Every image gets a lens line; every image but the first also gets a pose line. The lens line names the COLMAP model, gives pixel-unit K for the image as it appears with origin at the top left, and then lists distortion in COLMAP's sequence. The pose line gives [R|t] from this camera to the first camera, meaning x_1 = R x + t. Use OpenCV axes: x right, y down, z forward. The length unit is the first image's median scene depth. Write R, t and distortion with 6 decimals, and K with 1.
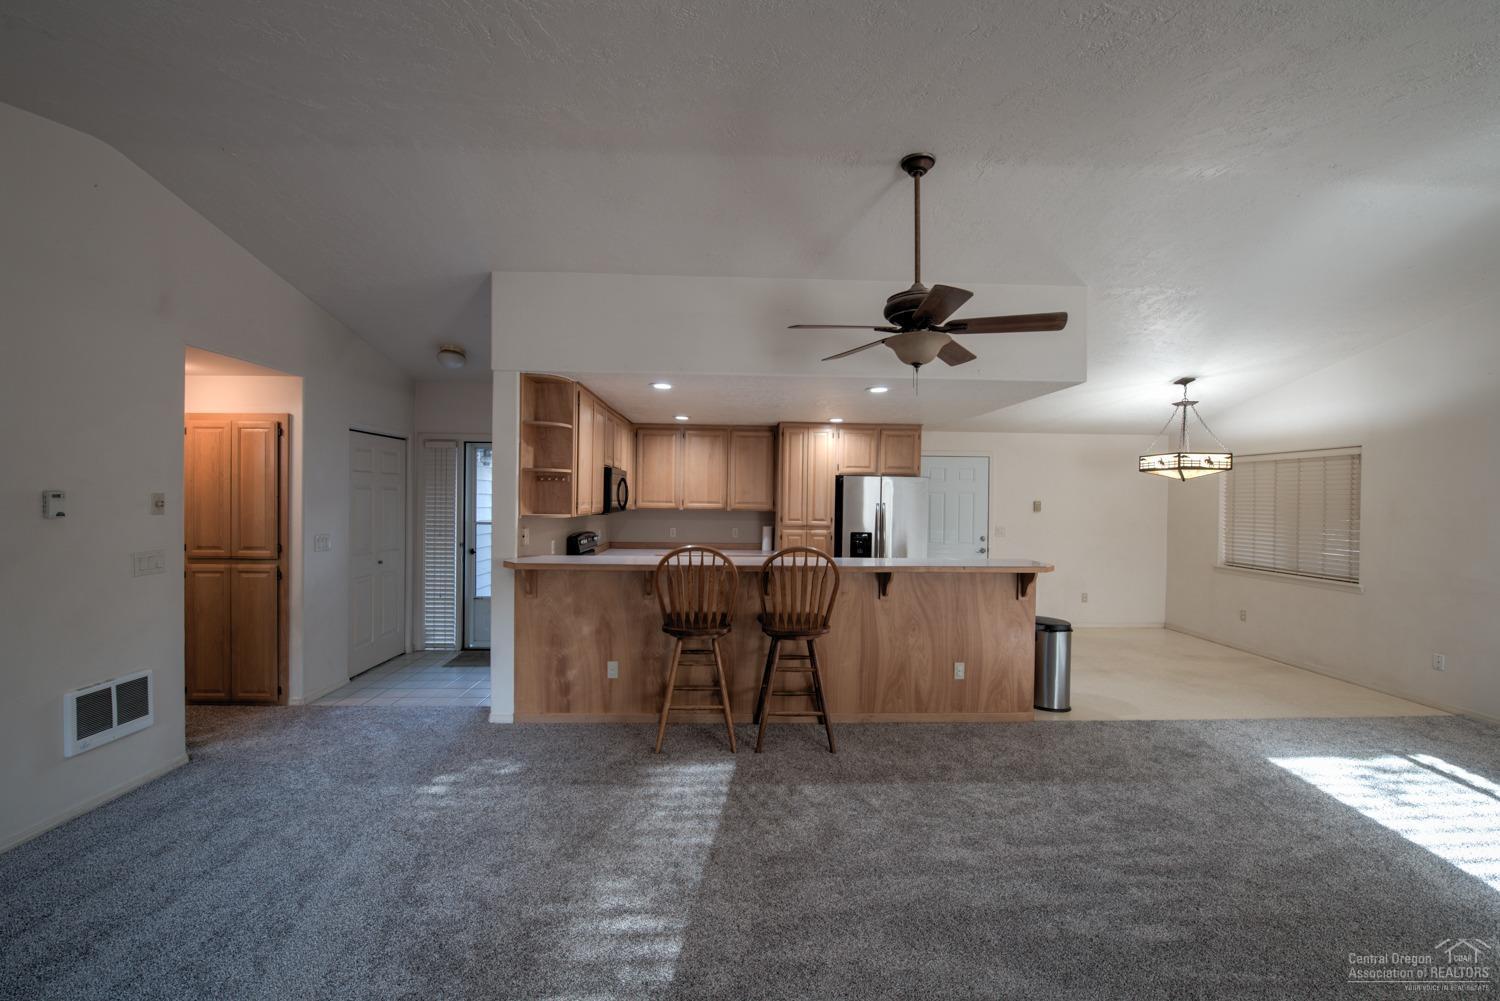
lens RADIAL K [[600.4, 0, 750.0], [0, 600.4, 500.5], [0, 0, 1]] dist [-0.012082, -0.000302]
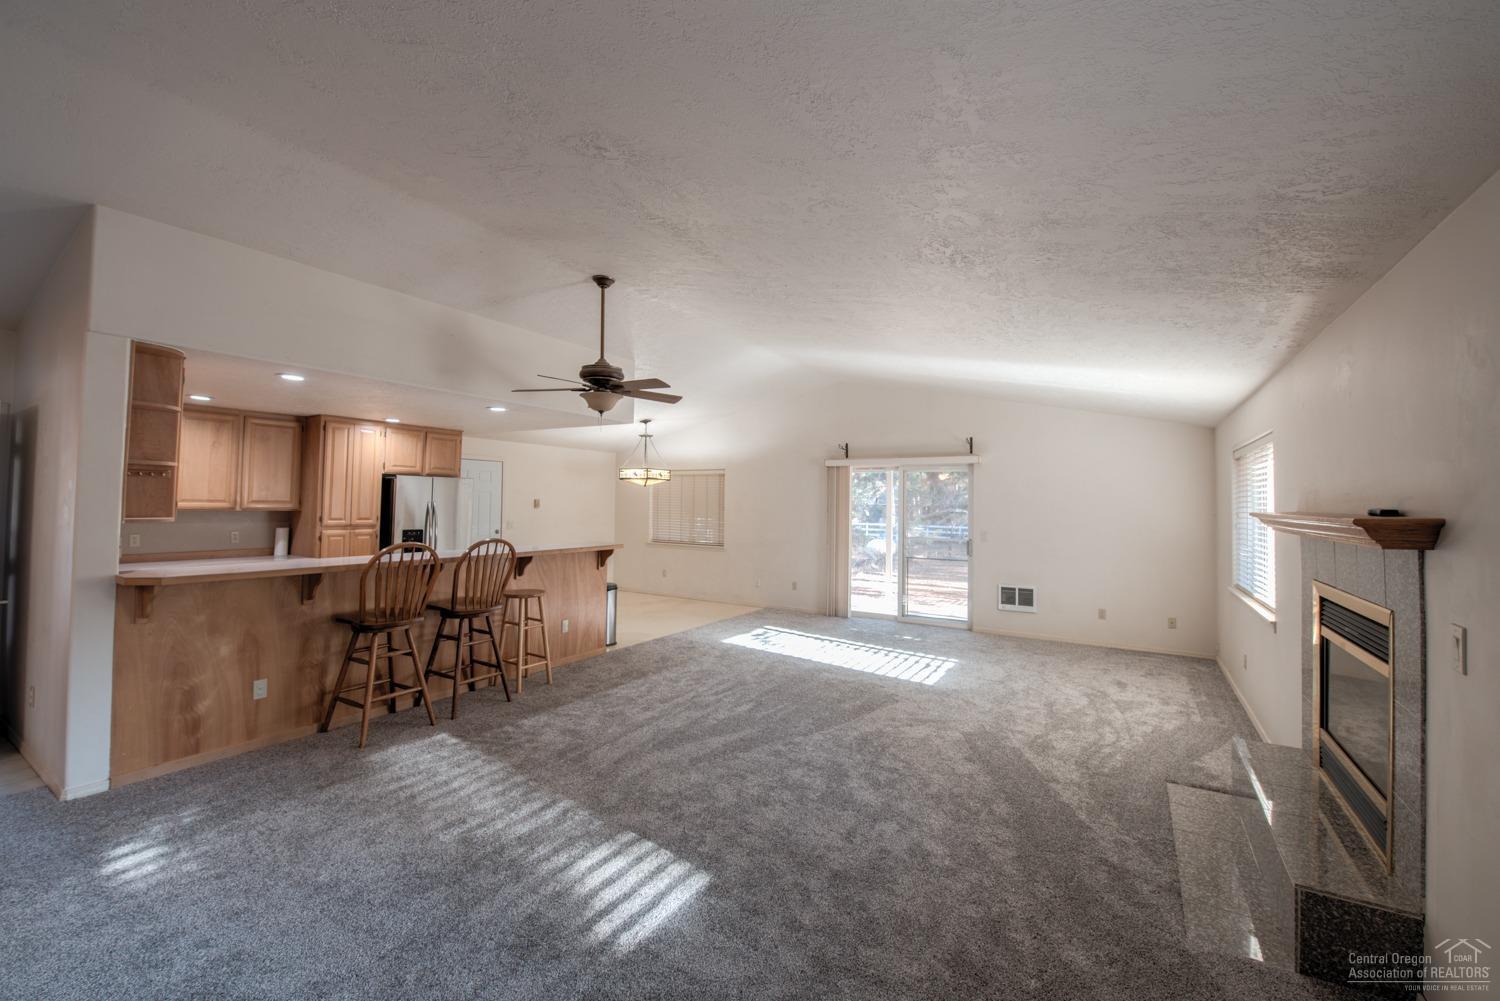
lens RADIAL K [[608.5, 0, 746.9], [0, 608.5, 478.0], [0, 0, 1]] dist [-0.001618, -0.000254]
pose [[0.563756, 0.029675, 0.825408, -0.572965], [-0.006136, 0.999477, -0.031742, -0.010310], [-0.825919, 0.012830, 0.563643, -0.122395]]
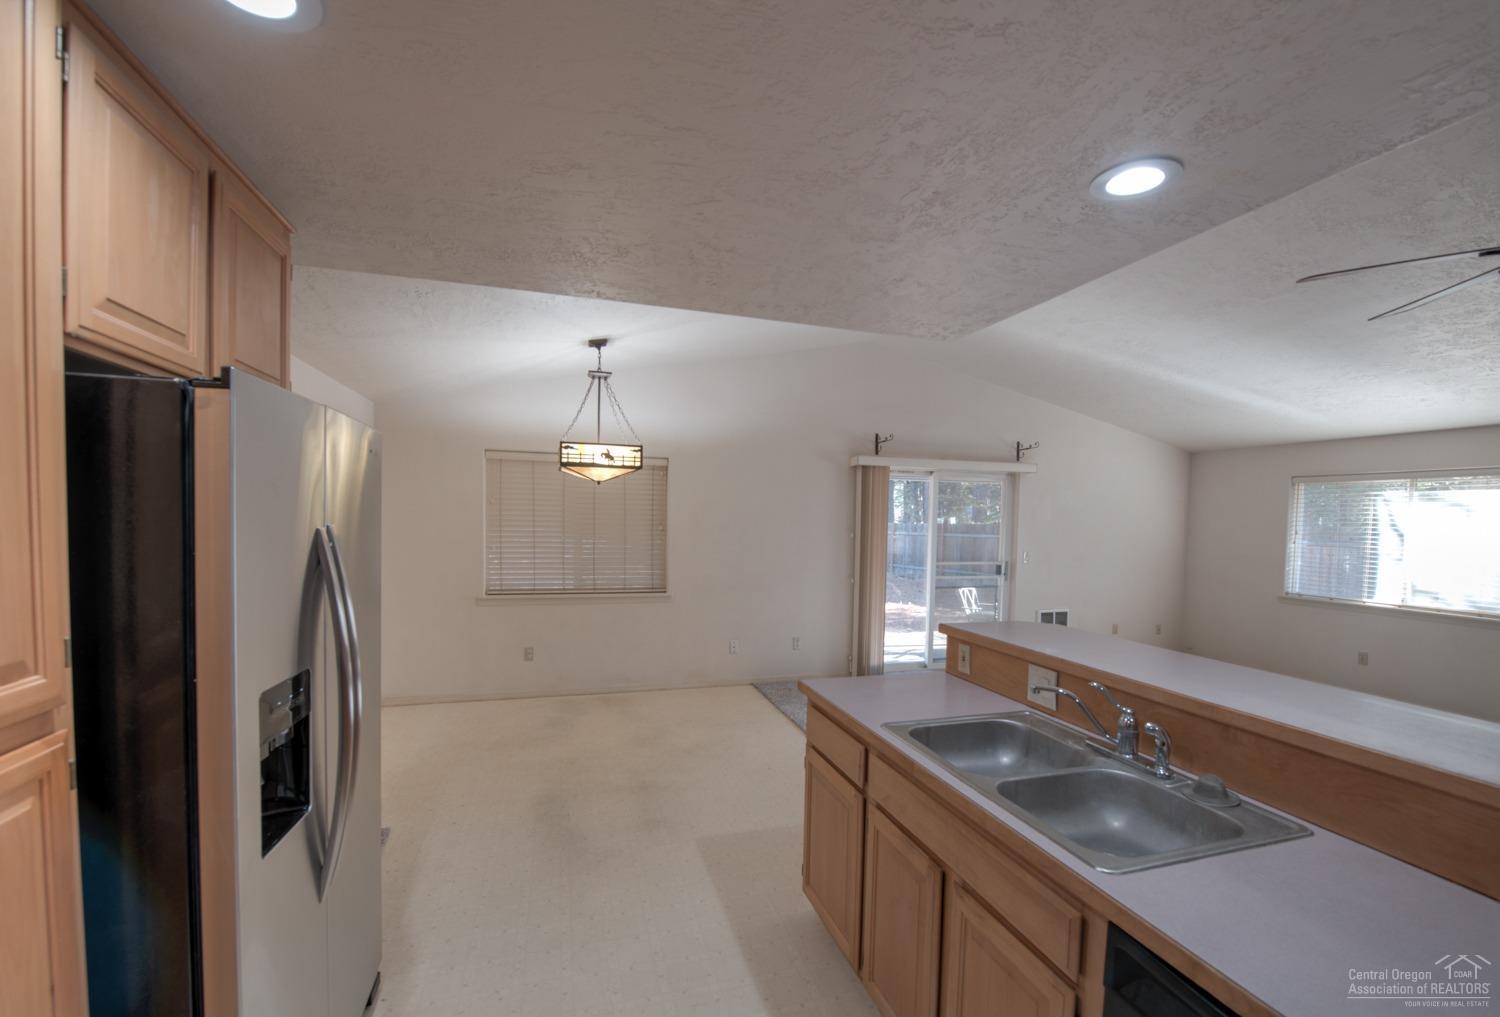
lens RADIAL K [[629.4, 0, 748.6], [0, 629.4, 534.7], [0, 0, 1]] dist [0.000082, 0.000005]
pose [[-0.245415, -0.043736, 0.968431, -0.071121], [-0.020050, 0.998997, 0.040036, -0.008378], [-0.969211, -0.009592, -0.246046, 1.432108]]
